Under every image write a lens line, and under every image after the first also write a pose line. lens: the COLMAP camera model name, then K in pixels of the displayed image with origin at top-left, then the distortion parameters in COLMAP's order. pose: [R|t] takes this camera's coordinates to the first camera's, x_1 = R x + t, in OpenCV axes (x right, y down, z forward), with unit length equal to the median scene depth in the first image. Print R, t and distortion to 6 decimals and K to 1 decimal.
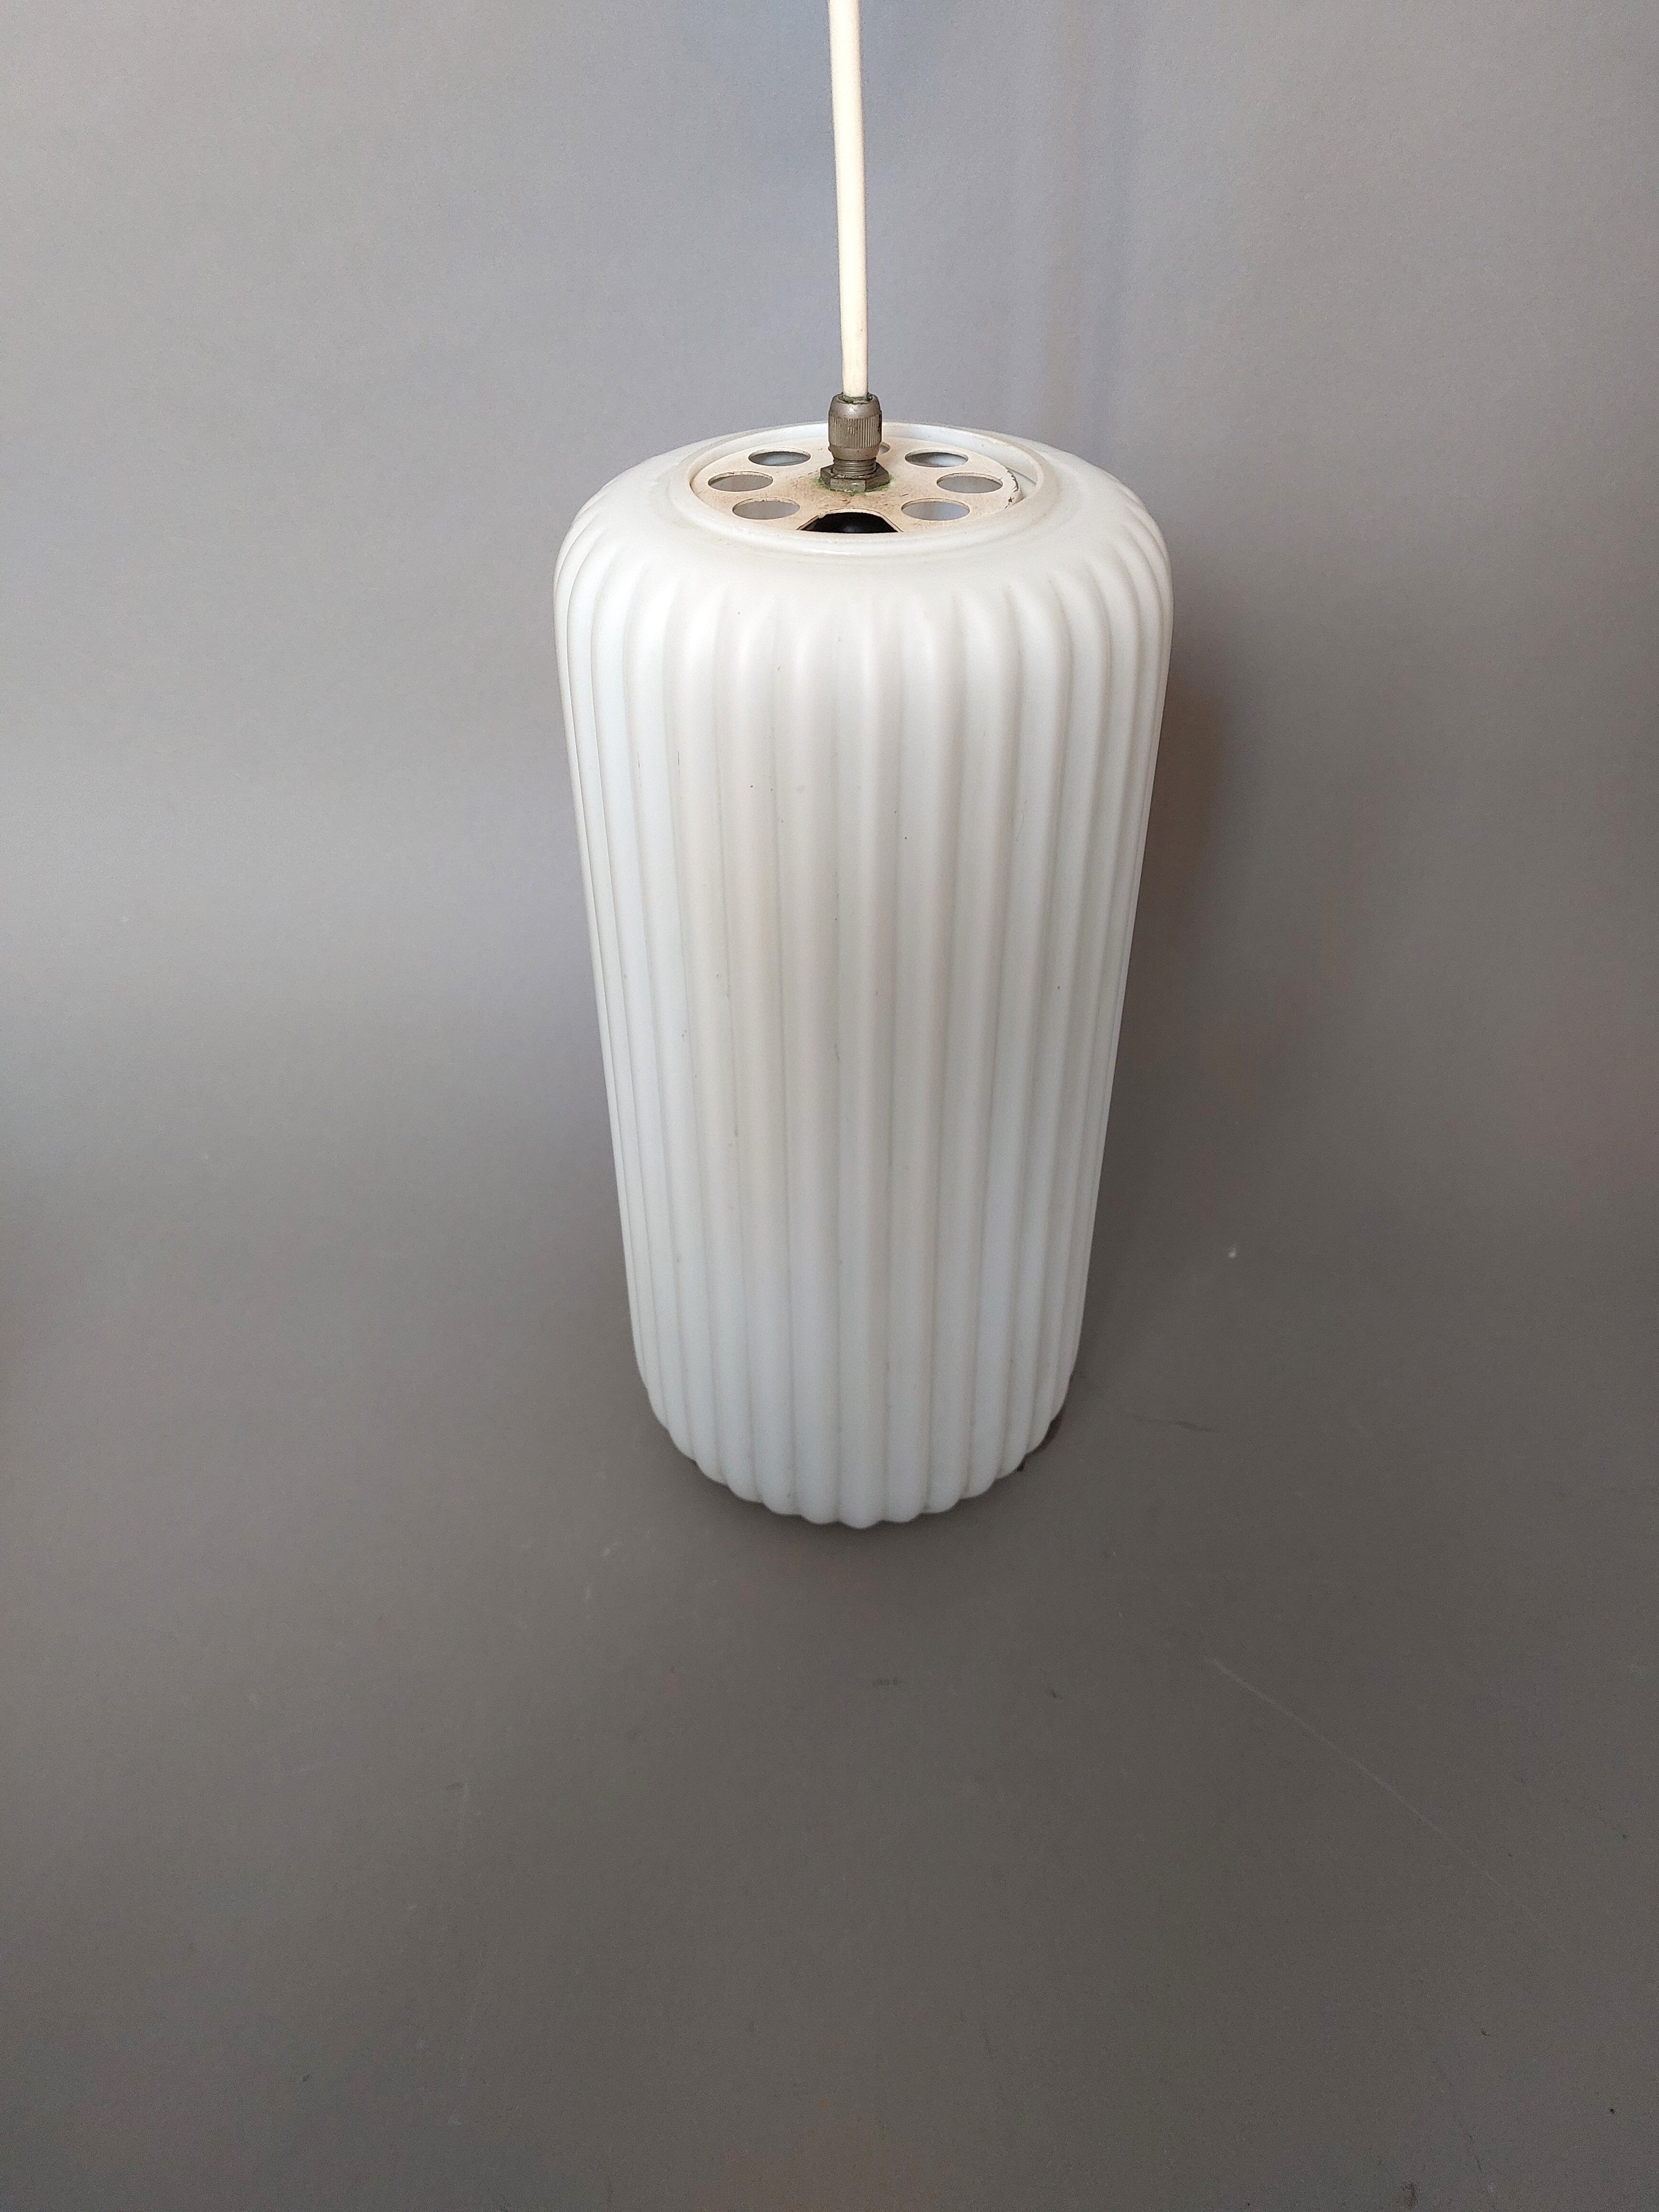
lens RADIAL K [[1617.5, 0, 829.5], [0, 1617.5, 1106.0], [0, 0, 1]] dist [-0.009874, -0.001801]
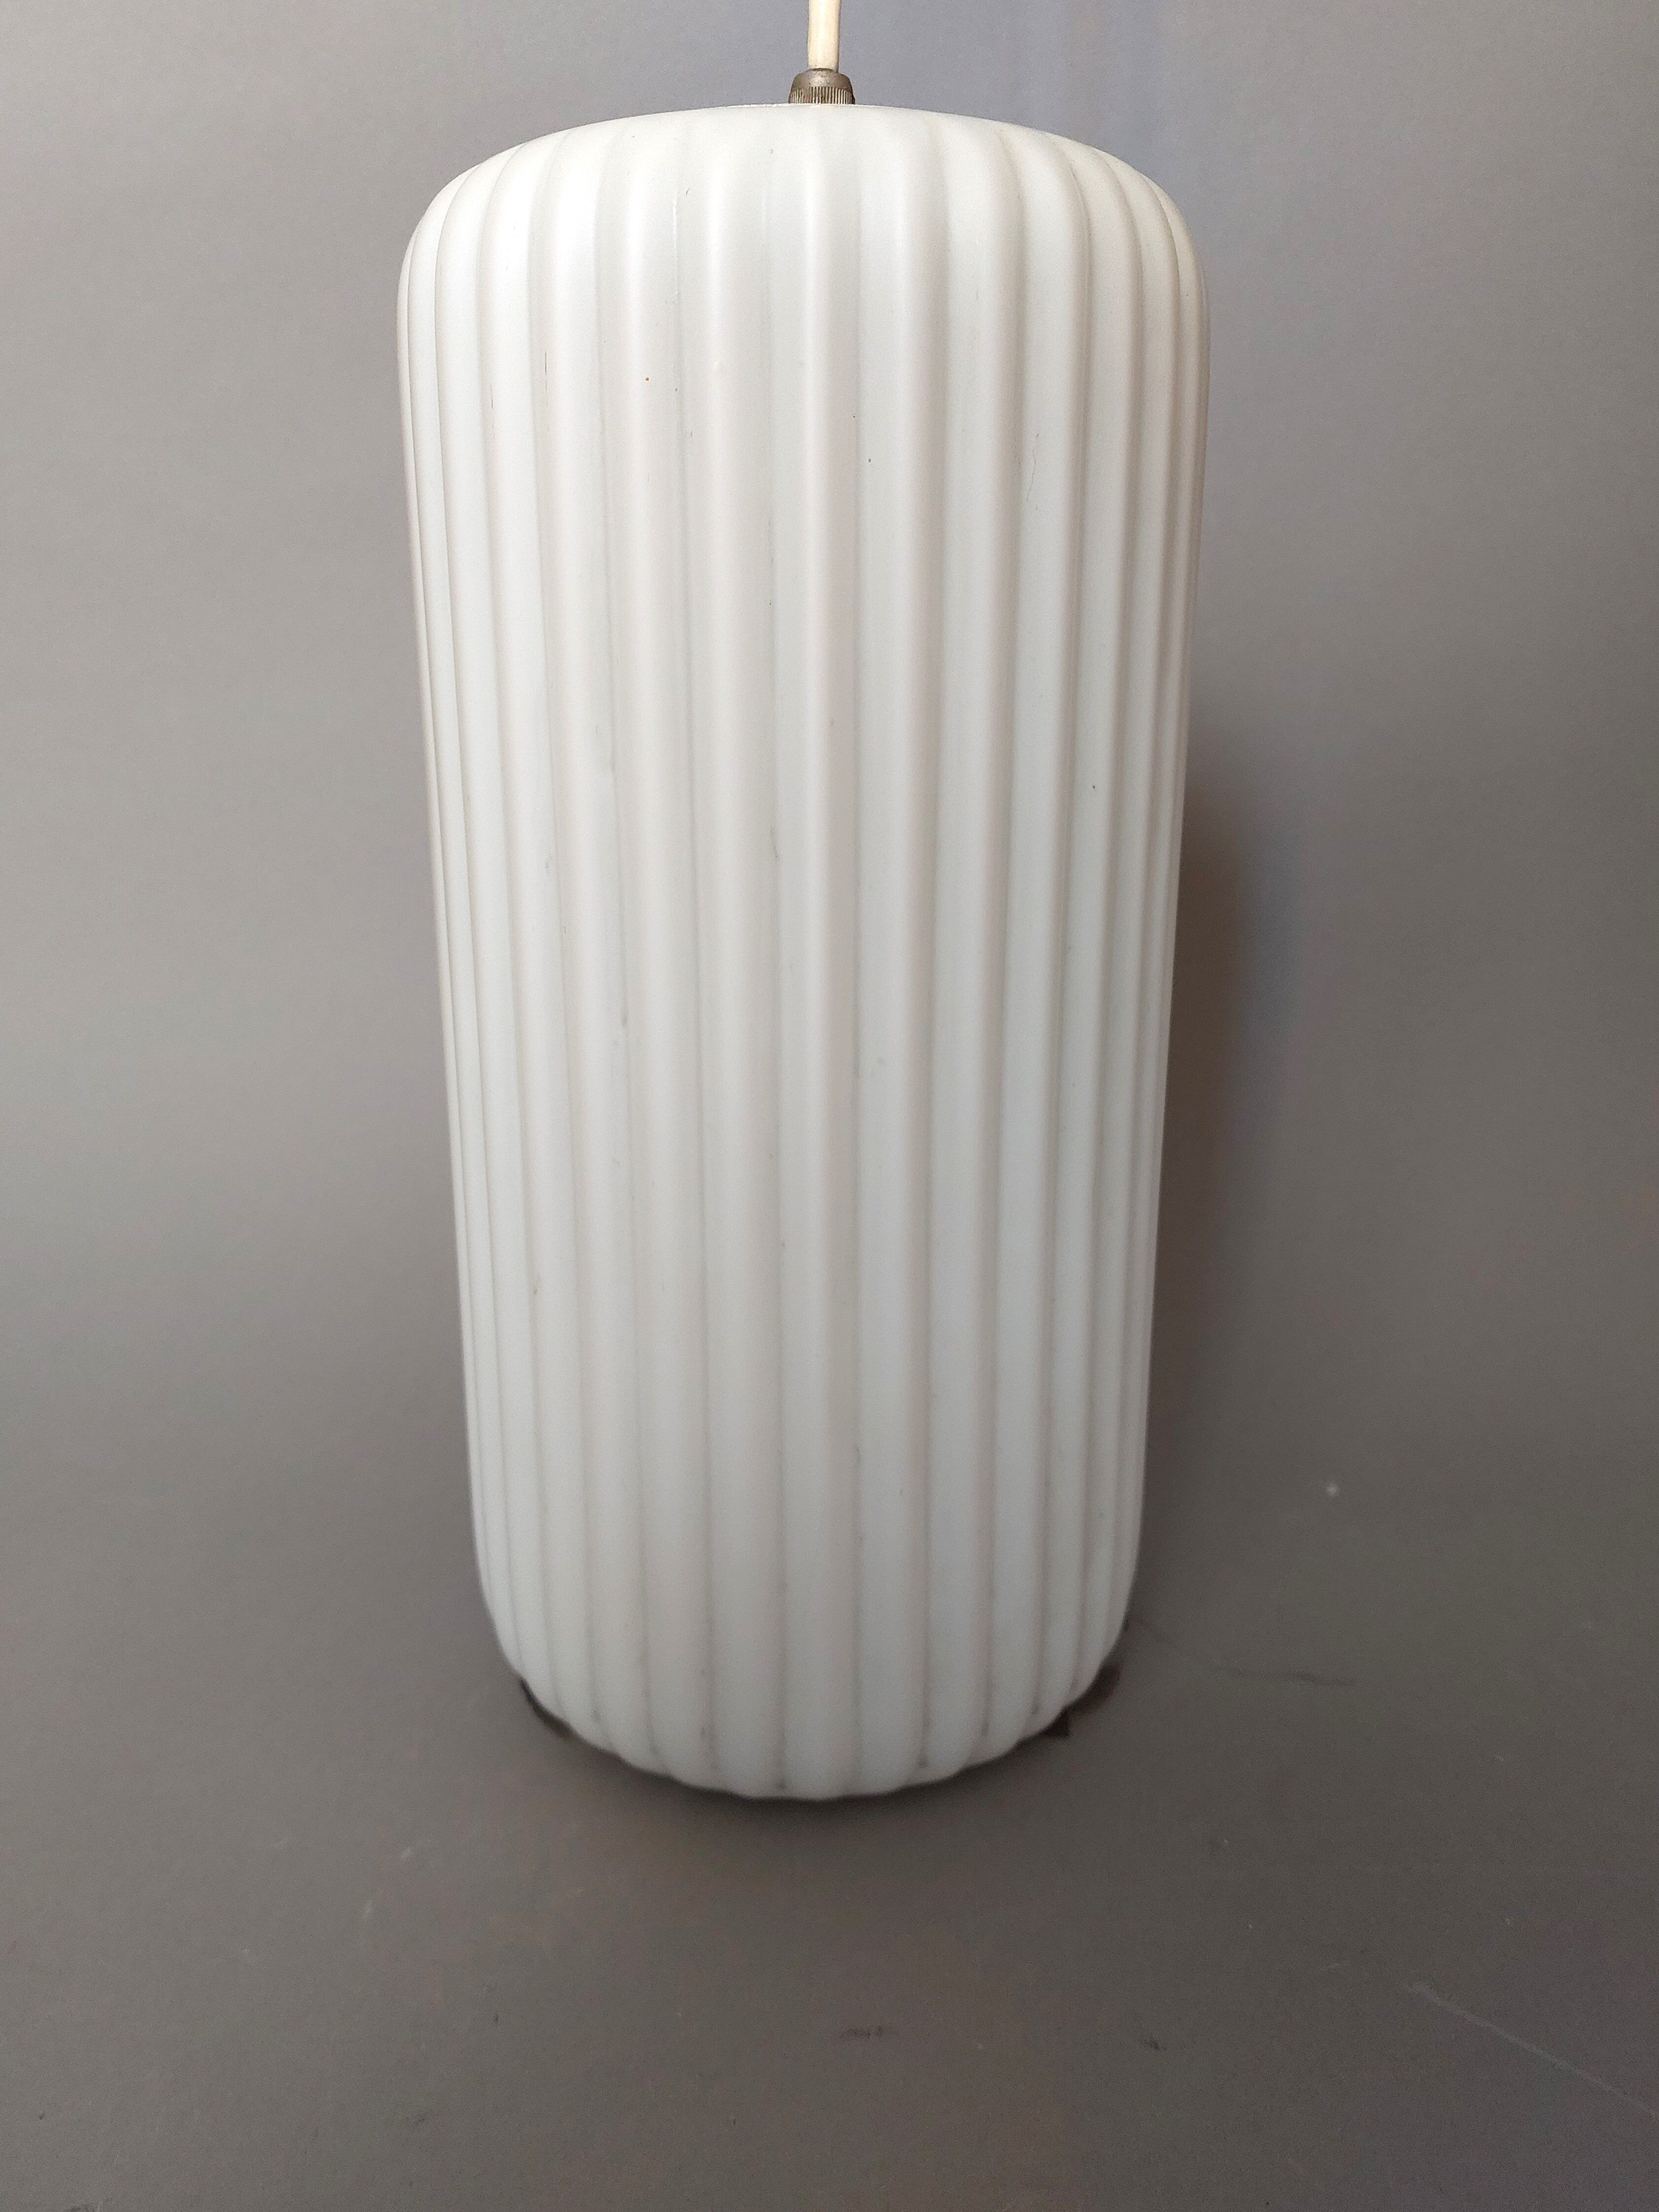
lens RADIAL K [[1734.8, 0, 829.5], [0, 1734.8, 1106.0], [0, 0, 1]] dist [0.028382, -0.001194]
pose [[0.999269, -0.003438, 0.038063, -0.000803], [0.015908, 0.942984, -0.332457, 0.308022], [-0.034750, 0.332819, 0.942350, 0.356947]]
